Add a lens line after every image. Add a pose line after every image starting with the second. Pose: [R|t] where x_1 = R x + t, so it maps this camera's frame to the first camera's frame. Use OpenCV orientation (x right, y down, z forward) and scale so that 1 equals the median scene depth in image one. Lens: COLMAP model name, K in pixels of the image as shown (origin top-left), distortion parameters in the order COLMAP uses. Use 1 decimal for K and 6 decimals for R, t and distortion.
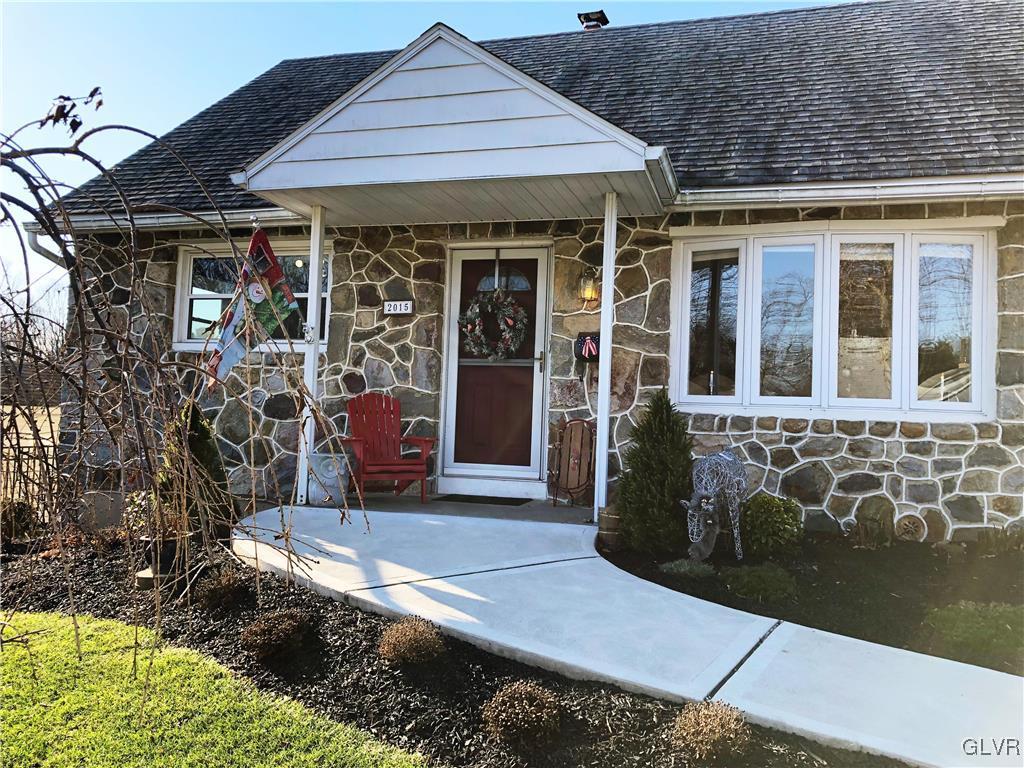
lens RADIAL K [[842.1, 0, 514.9], [0, 842.1, 377.5], [0, 0, 1]] dist [0.058199, -0.014917]
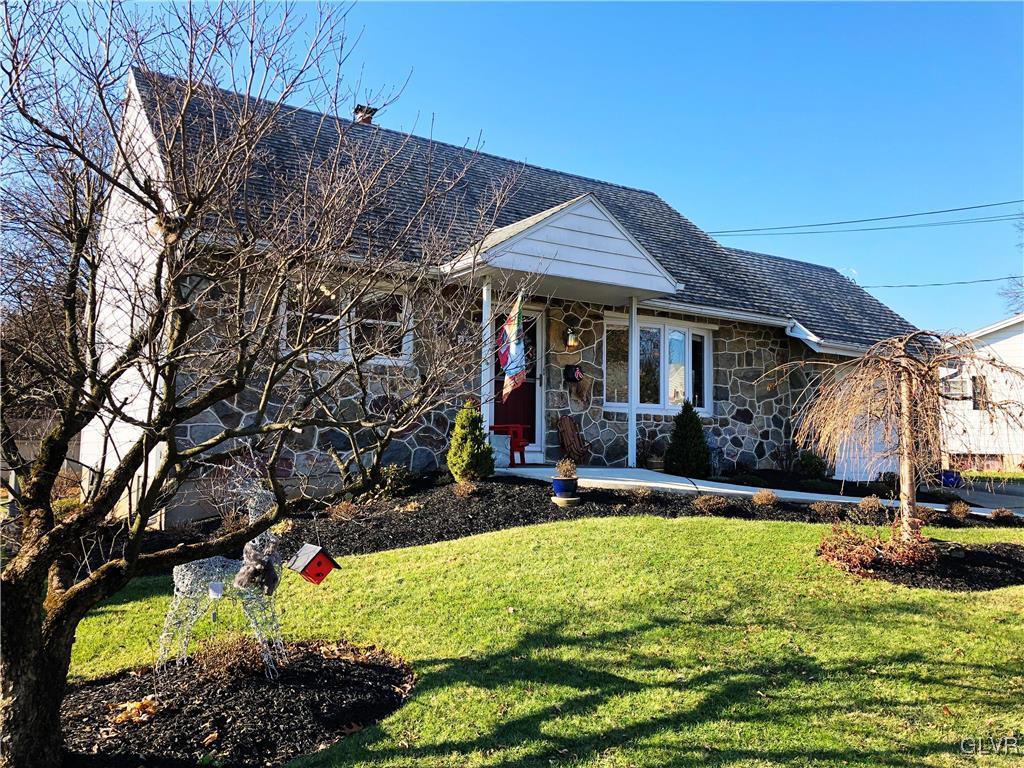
lens RADIAL K [[842.1, 0, 509.5], [0, 842.1, 387.2], [0, 0, 1]] dist [0.058199, -0.014917]
pose [[0.658113, 0.033156, 0.752189, -1.315204], [-0.032643, 0.999347, -0.015490, 0.023511], [-0.752212, -0.014359, 0.658765, -0.050241]]
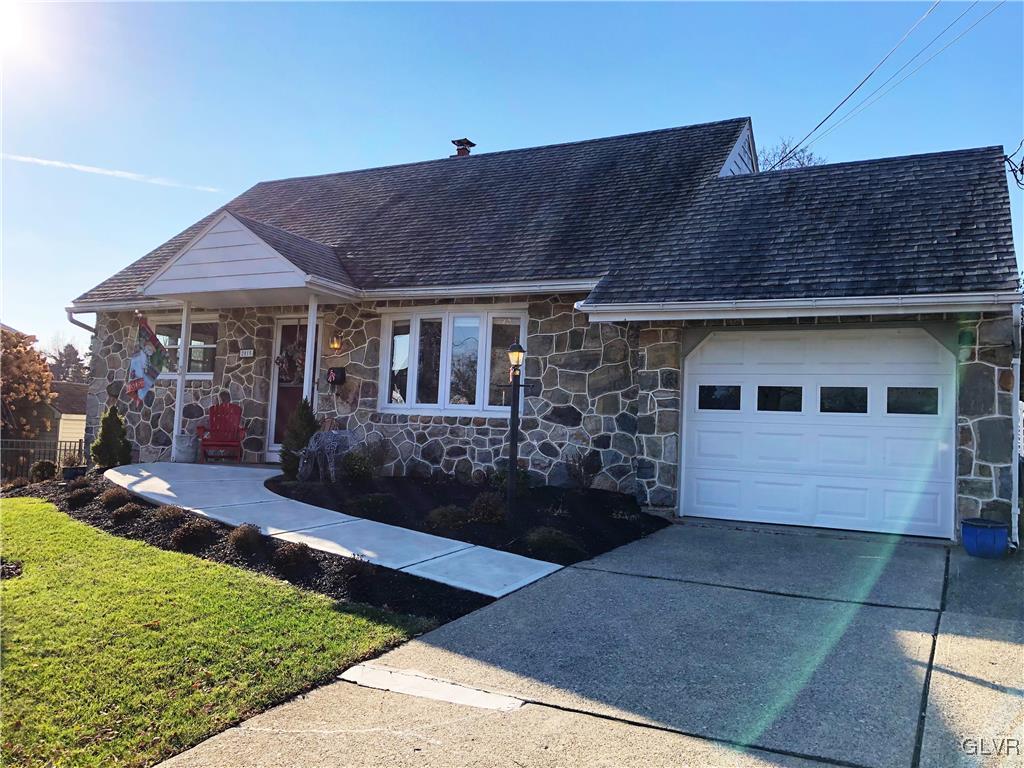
lens RADIAL K [[842.1, 0, 508.3], [0, 842.1, 381.7], [0, 0, 1]] dist [0.058199, -0.014917]
pose [[0.982400, -0.003512, -0.186757, 0.773322], [-0.001467, 0.999647, -0.026513, 0.021799], [0.186784, 0.026320, 0.982048, -0.657654]]
